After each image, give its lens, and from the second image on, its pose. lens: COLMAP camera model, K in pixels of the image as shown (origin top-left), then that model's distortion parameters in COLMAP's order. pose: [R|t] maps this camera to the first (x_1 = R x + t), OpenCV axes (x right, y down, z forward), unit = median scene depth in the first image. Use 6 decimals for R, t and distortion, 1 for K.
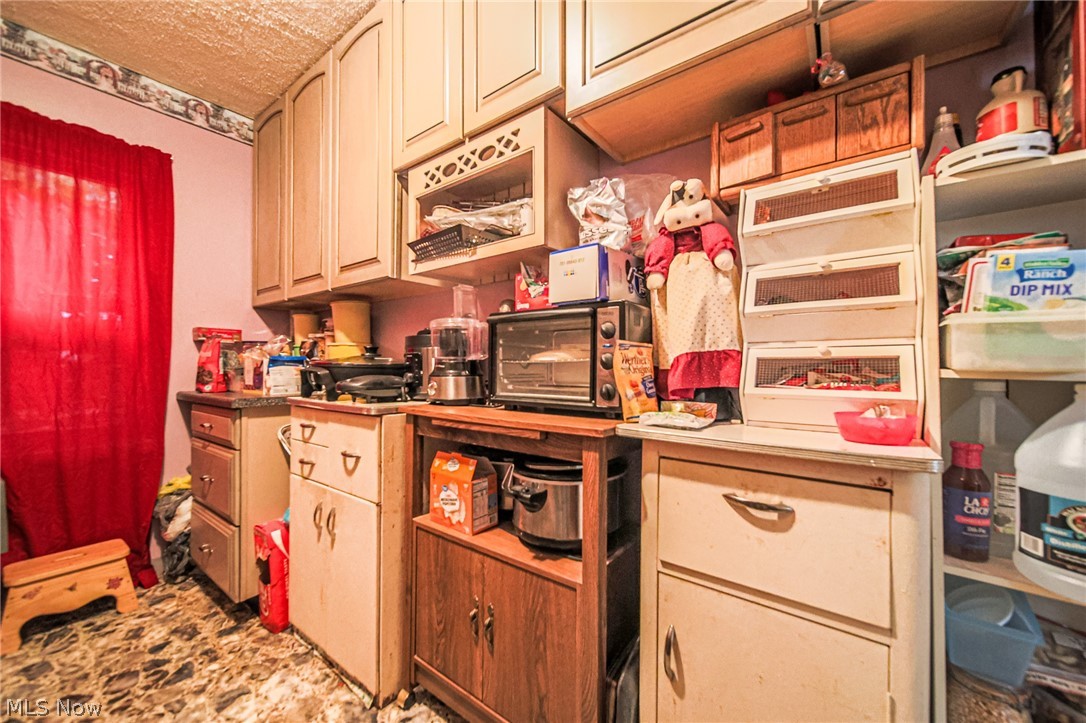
lens RADIAL K [[415.0, 0, 544.8], [0, 415.0, 363.8], [0, 0, 1]] dist [-0.001528, -0.000197]
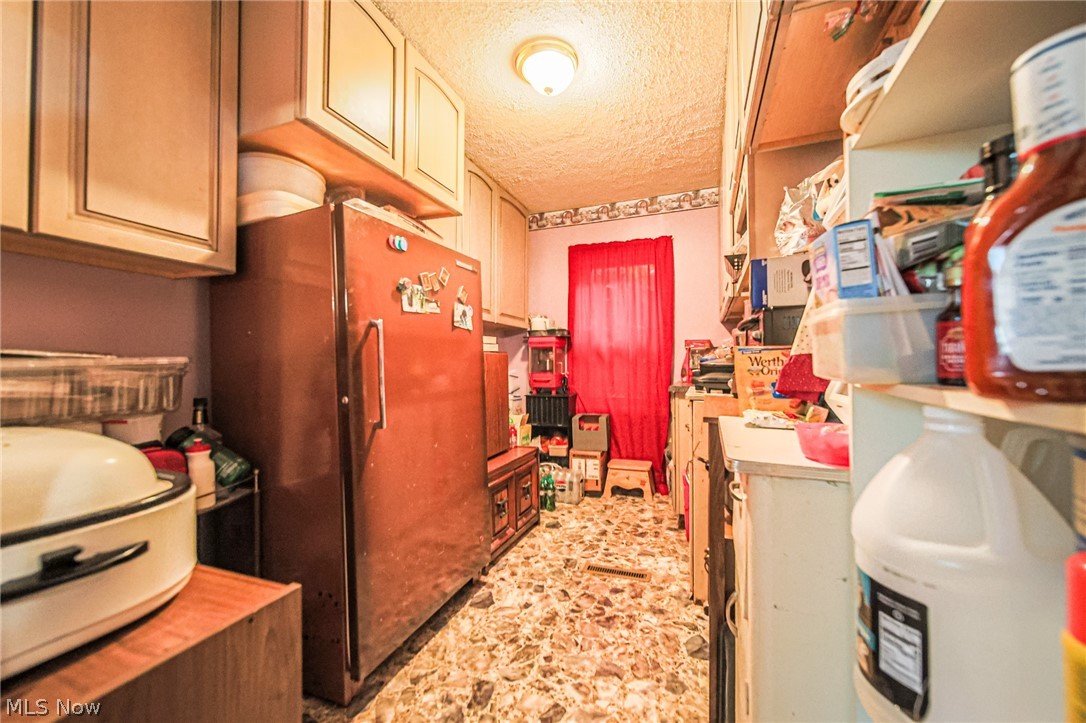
lens RADIAL K [[415.0, 0, 545.3], [0, 415.0, 361.0], [0, 0, 1]] dist [-0.001528, -0.000197]
pose [[0.266300, -0.013585, -0.963795, 0.688917], [0.011152, 0.999877, -0.011012, 0.002471], [0.963826, -0.007815, 0.266419, 0.101002]]
